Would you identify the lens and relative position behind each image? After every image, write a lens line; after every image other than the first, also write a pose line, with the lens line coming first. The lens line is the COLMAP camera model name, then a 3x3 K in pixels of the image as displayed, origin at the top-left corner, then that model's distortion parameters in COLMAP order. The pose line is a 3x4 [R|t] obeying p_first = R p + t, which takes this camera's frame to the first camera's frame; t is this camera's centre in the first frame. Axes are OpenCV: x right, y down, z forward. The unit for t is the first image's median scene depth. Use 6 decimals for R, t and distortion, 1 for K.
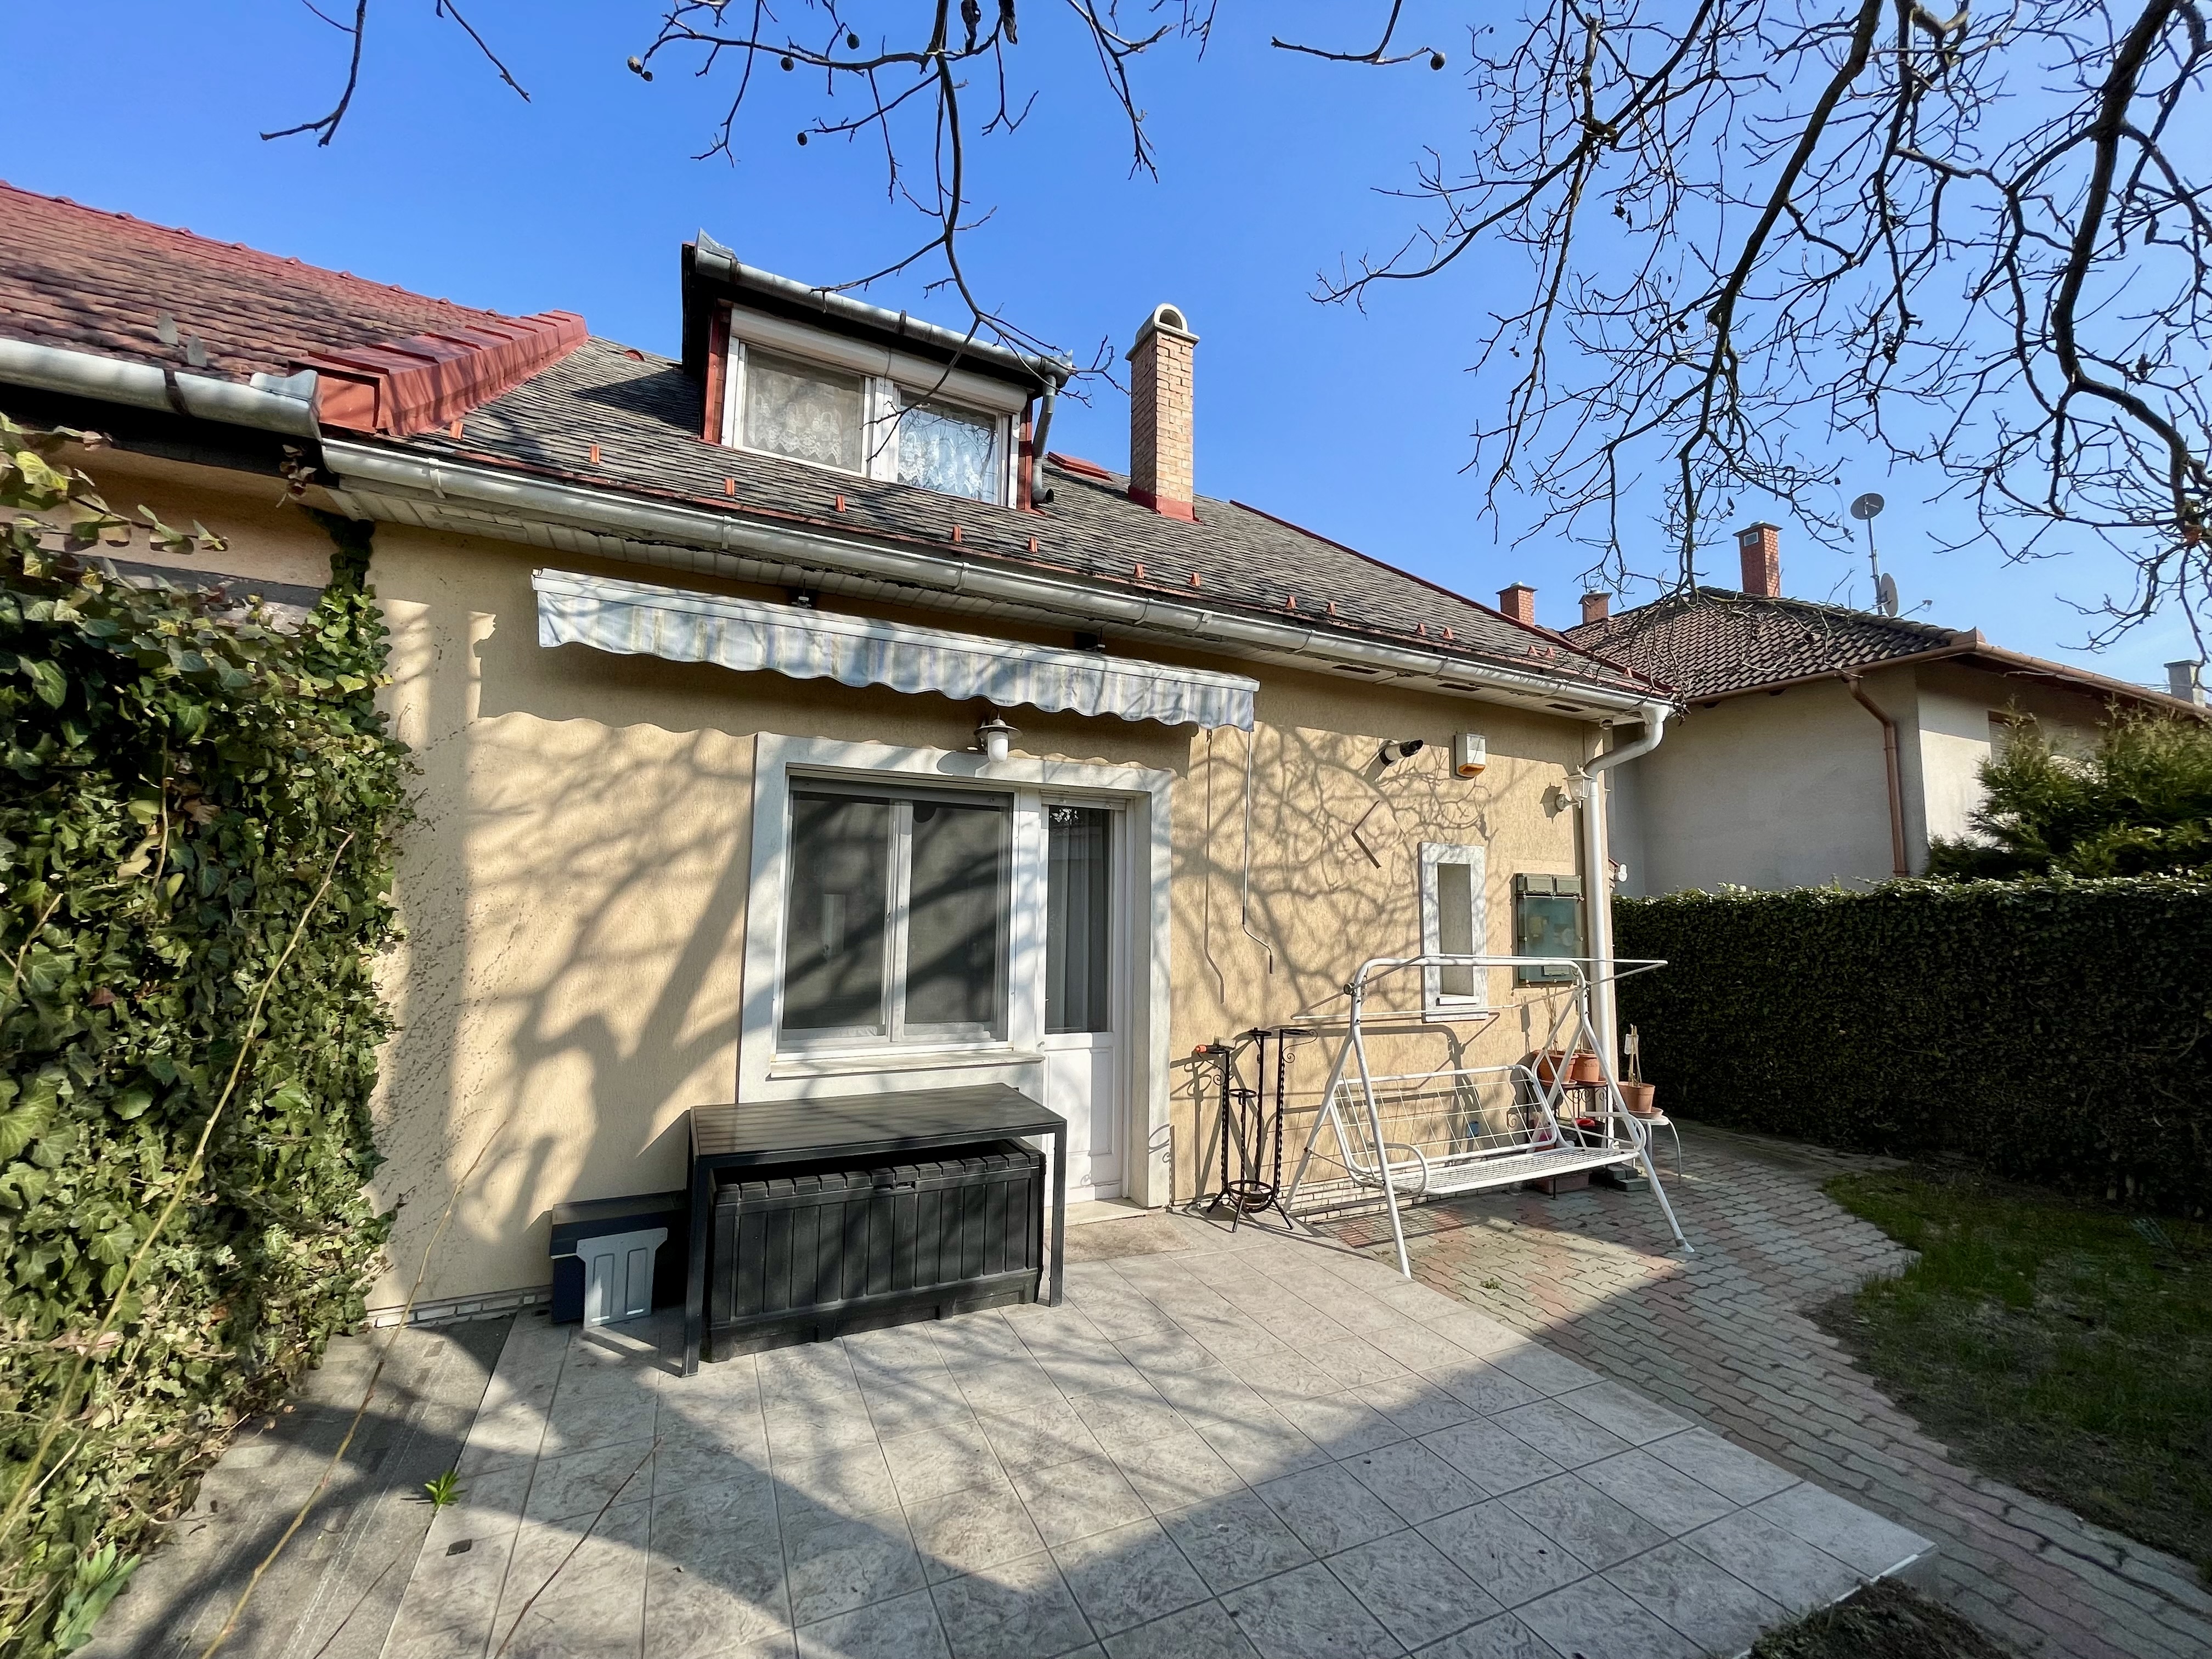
lens RADIAL K [[889.8, 0, 1108.3], [0, 889.8, 829.9], [0, 0, 1]] dist [-0.006604, 0.002332]
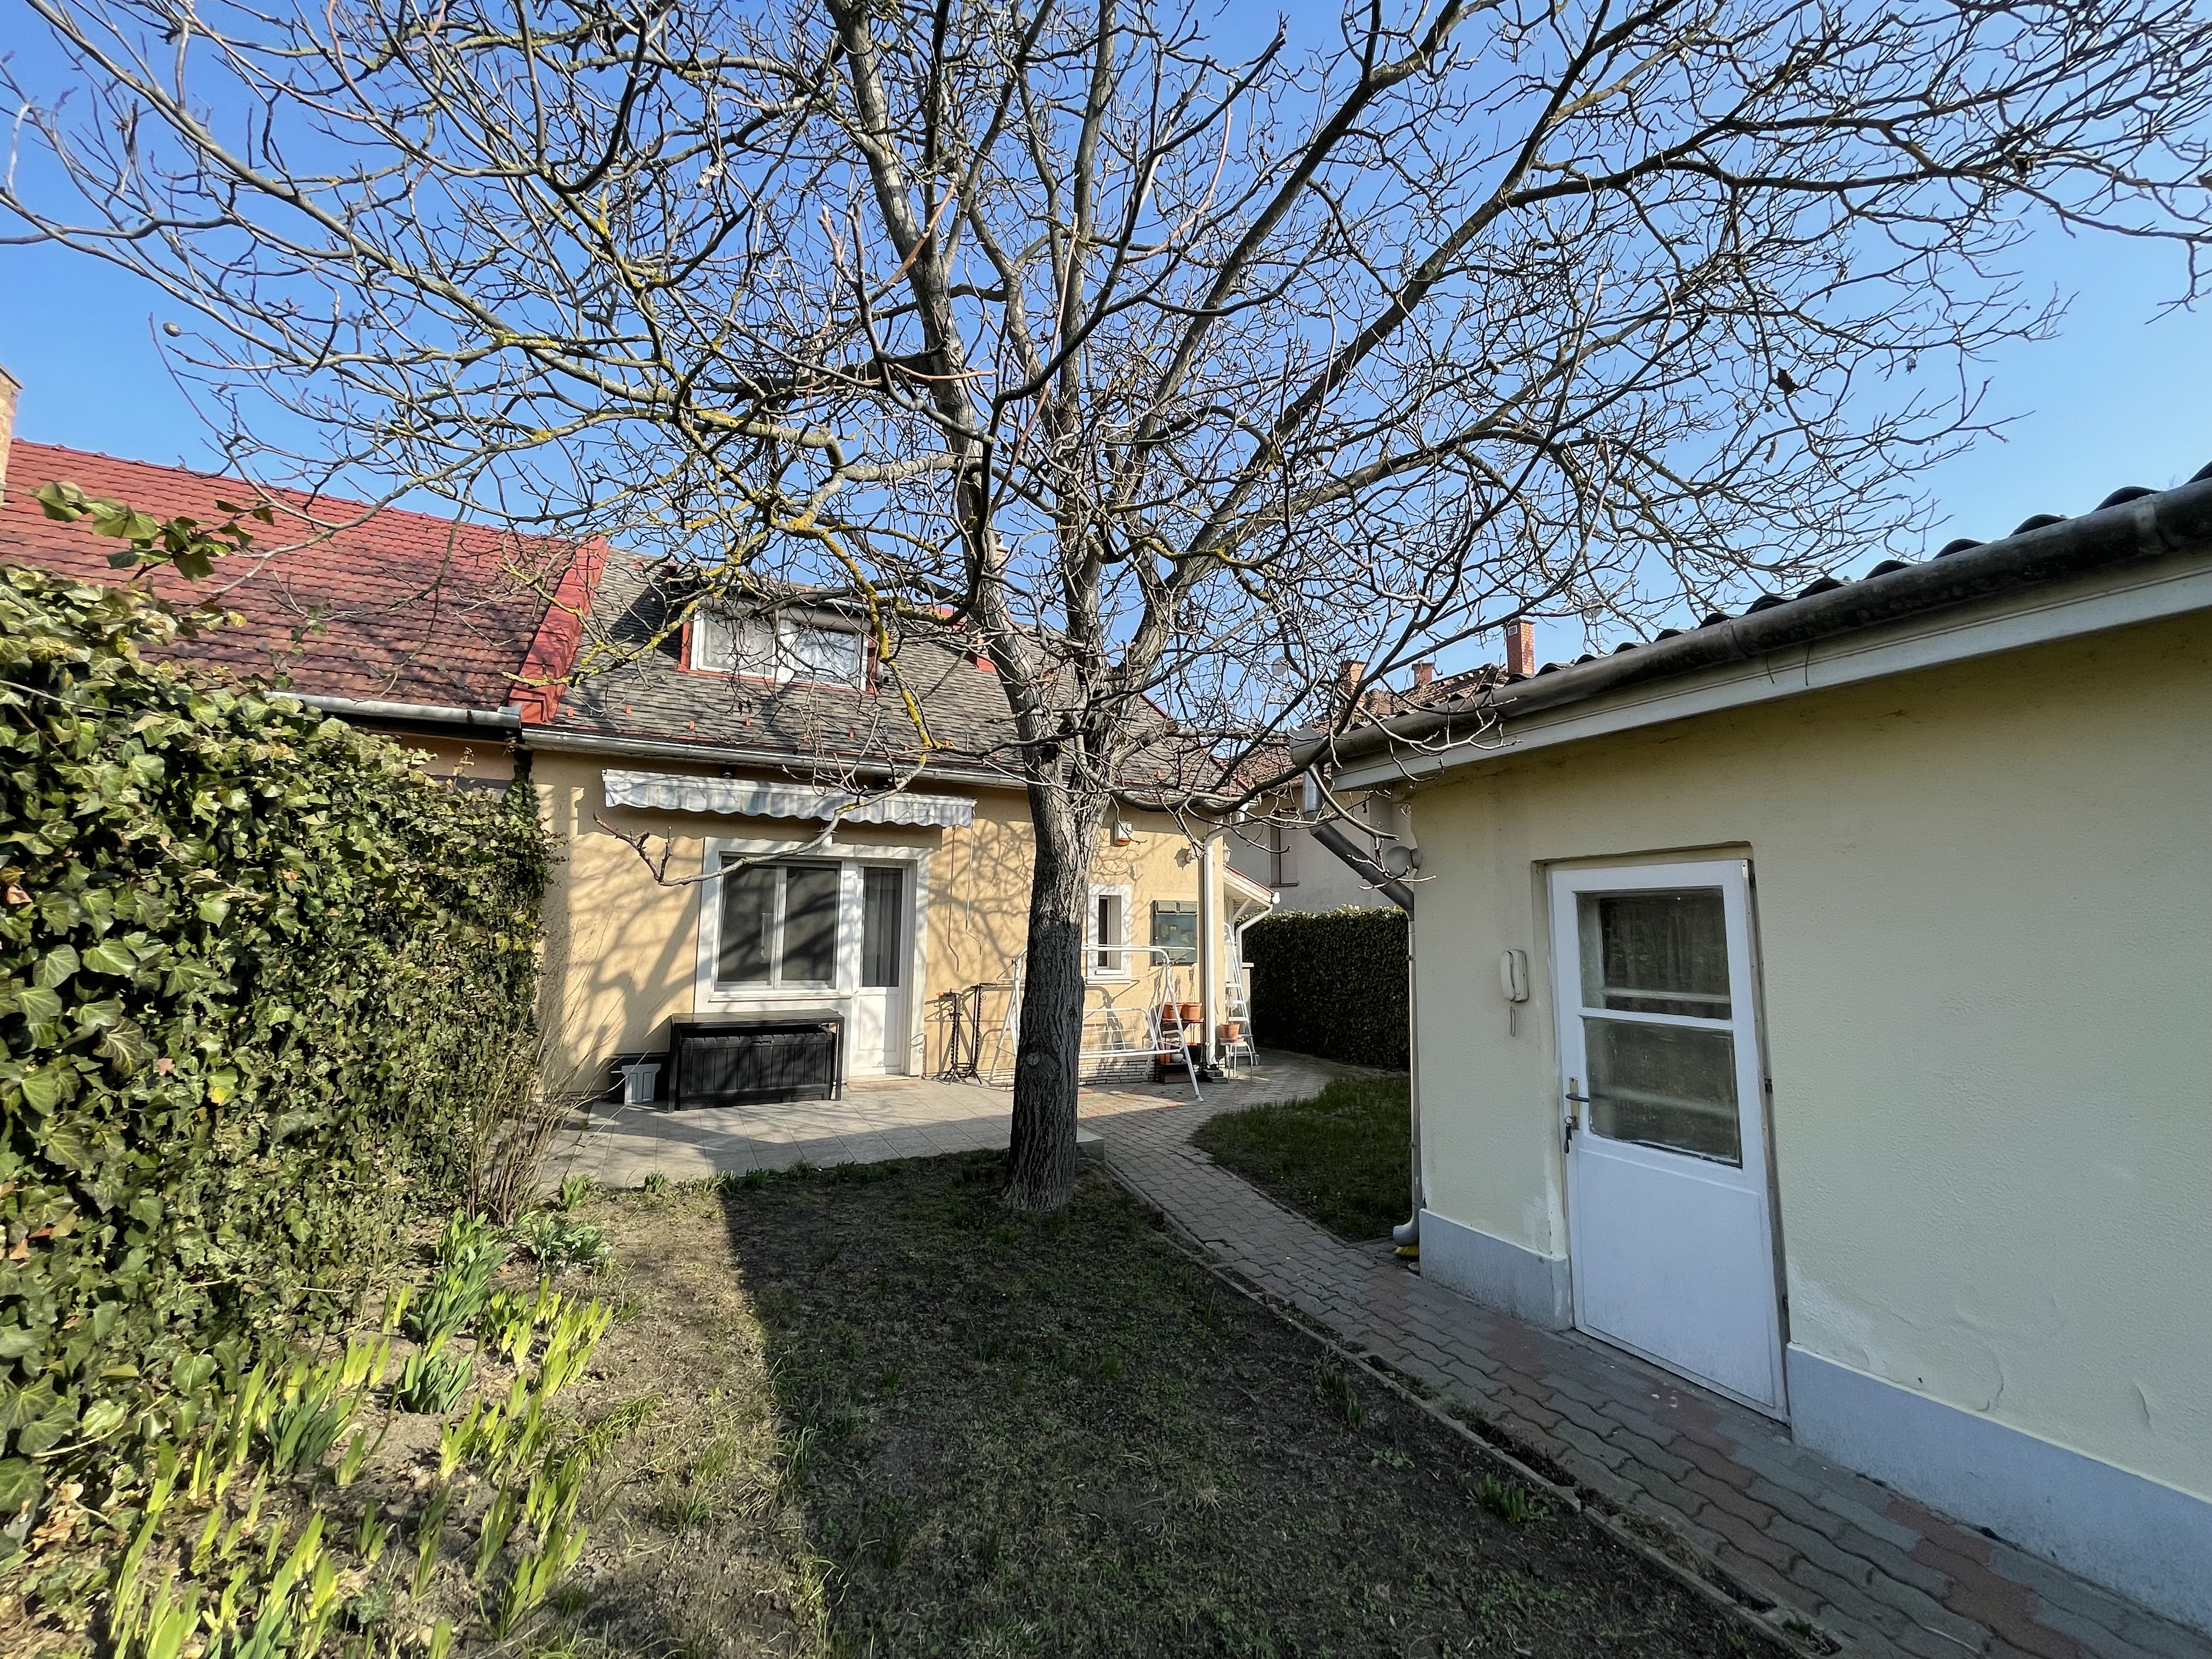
lens RADIAL K [[889.8, 0, 1111.8], [0, 889.8, 831.0], [0, 0, 1]] dist [-0.006604, 0.002332]
pose [[0.999820, -0.003644, 0.018611, 0.468501], [0.004060, 0.999742, -0.022355, -0.064903], [-0.018524, 0.022427, 0.999577, -0.989417]]
